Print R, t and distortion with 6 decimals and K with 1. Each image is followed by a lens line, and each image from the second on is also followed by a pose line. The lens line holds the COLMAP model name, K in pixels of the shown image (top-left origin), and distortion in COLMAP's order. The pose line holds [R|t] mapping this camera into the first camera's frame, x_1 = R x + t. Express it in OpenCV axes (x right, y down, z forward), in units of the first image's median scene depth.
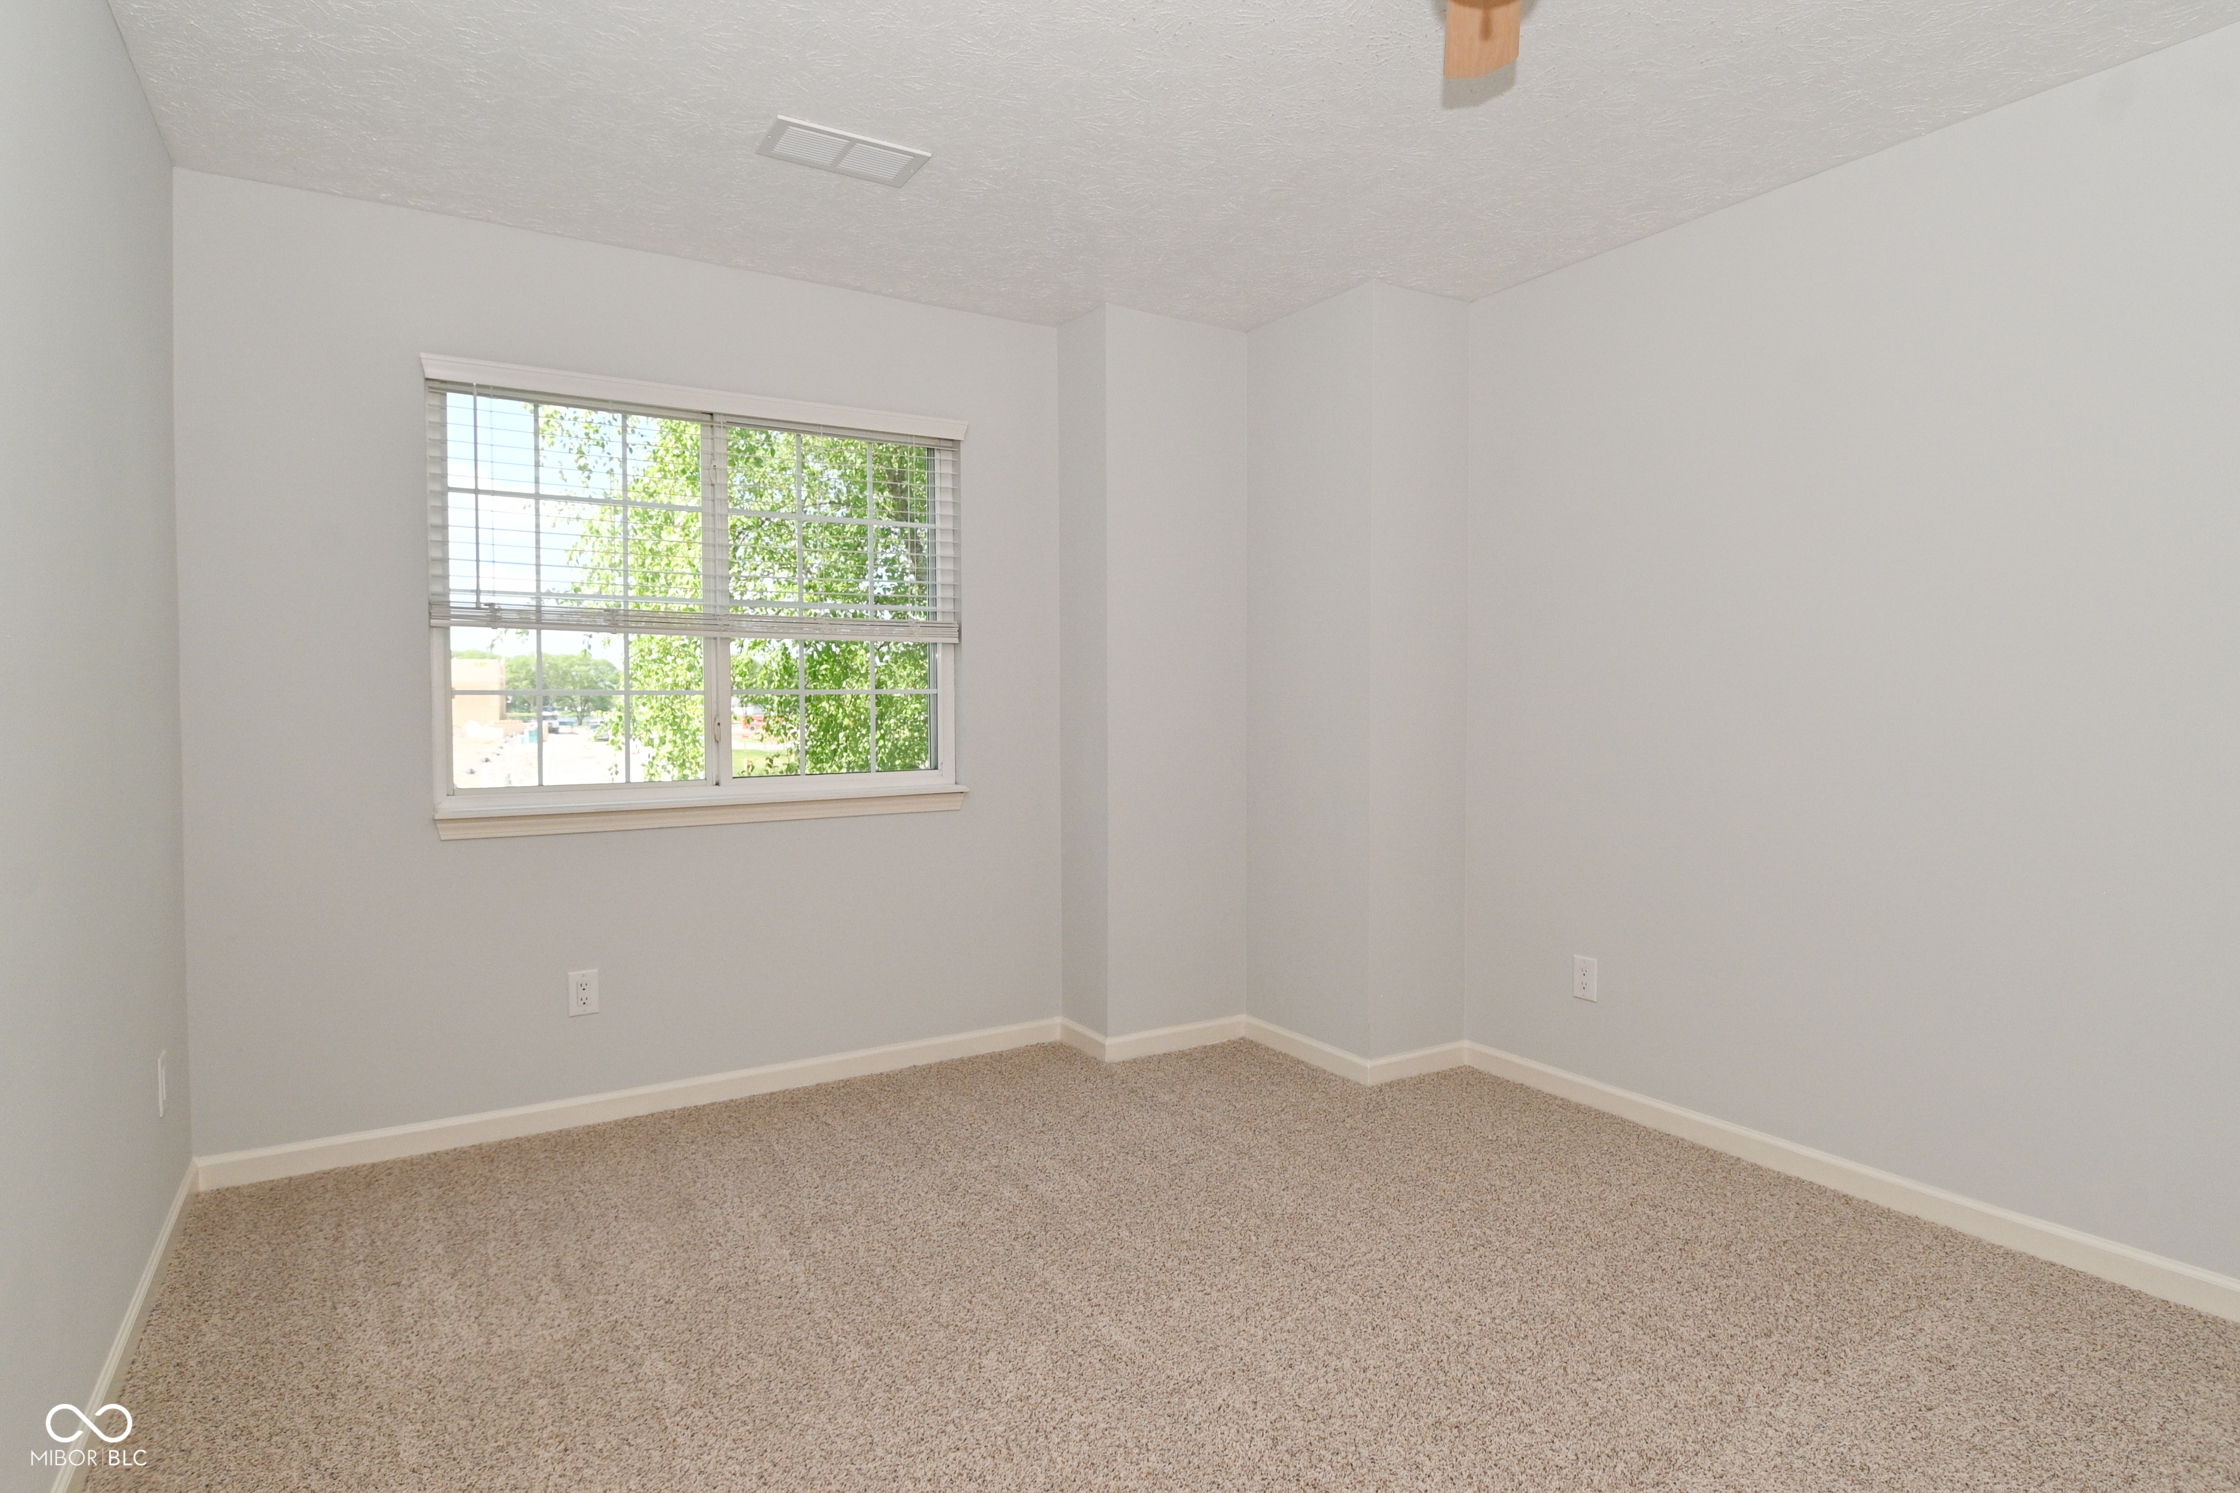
lens RADIAL K [[1176.9, 0, 1114.4], [0, 1176.9, 734.9], [0, 0, 1]] dist [-0.019519, -0.004420]
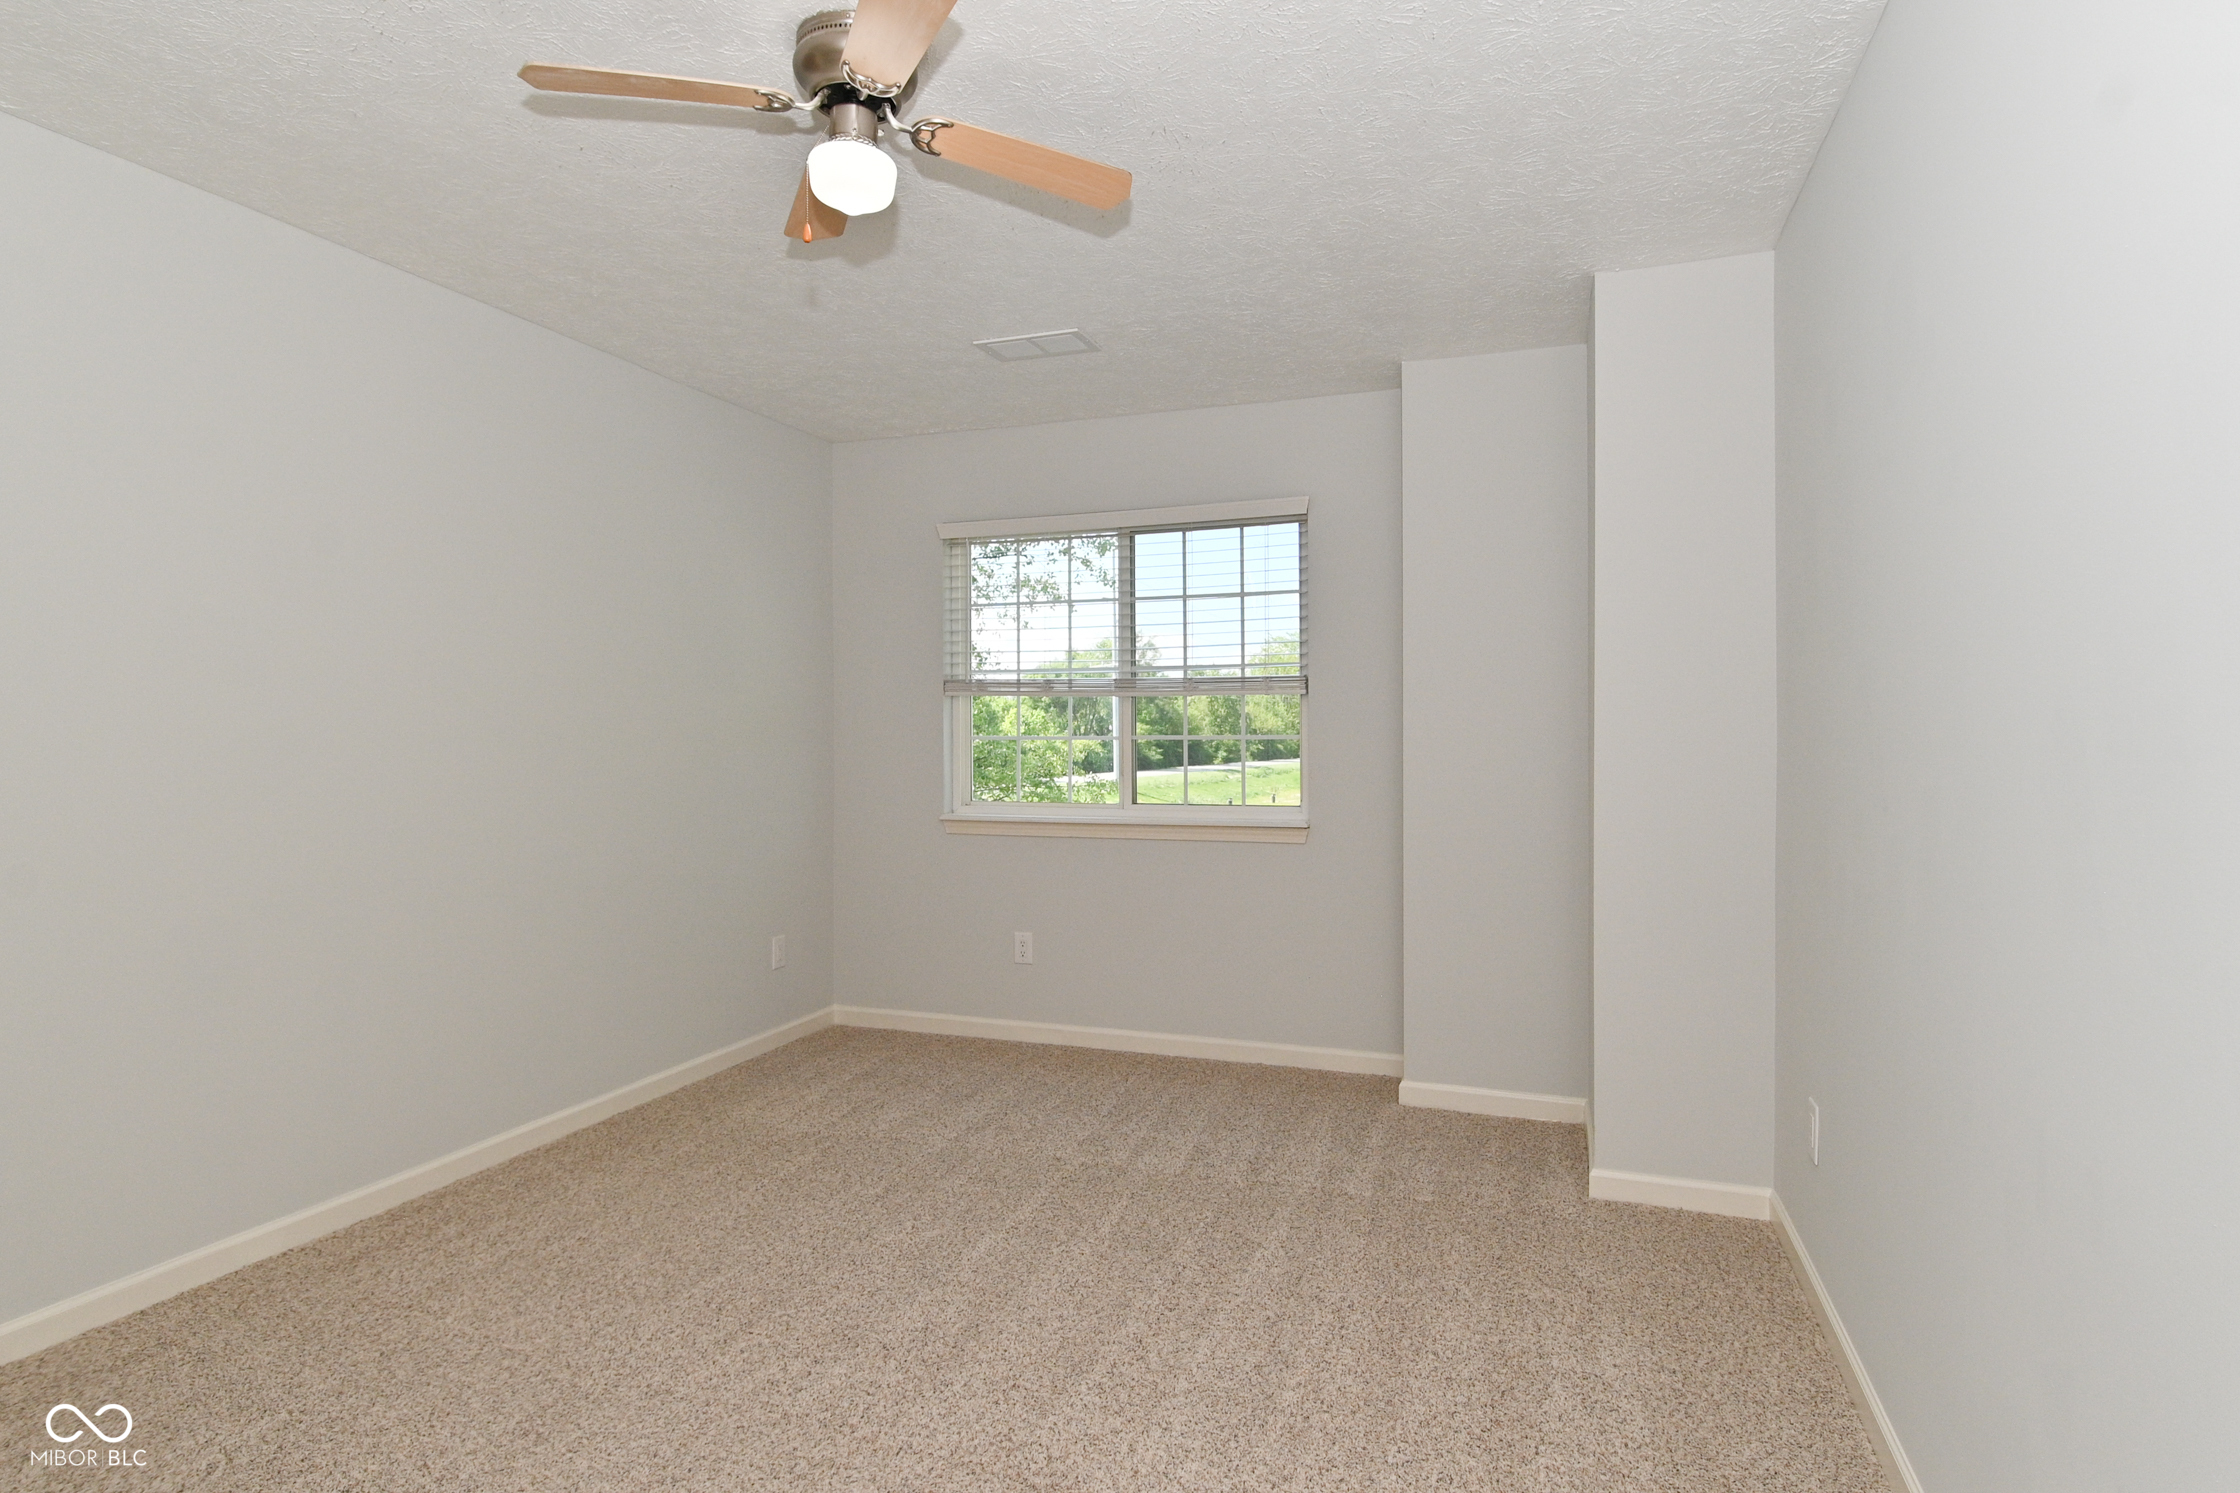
lens RADIAL K [[1176.9, 0, 1116.0], [0, 1176.9, 736.5], [0, 0, 1]] dist [-0.019519, -0.004420]
pose [[0.606108, 0.005868, -0.795361, 0.708153], [-0.016704, 0.999846, -0.005352, -0.031121], [0.795207, 0.016530, 0.606113, 0.200454]]
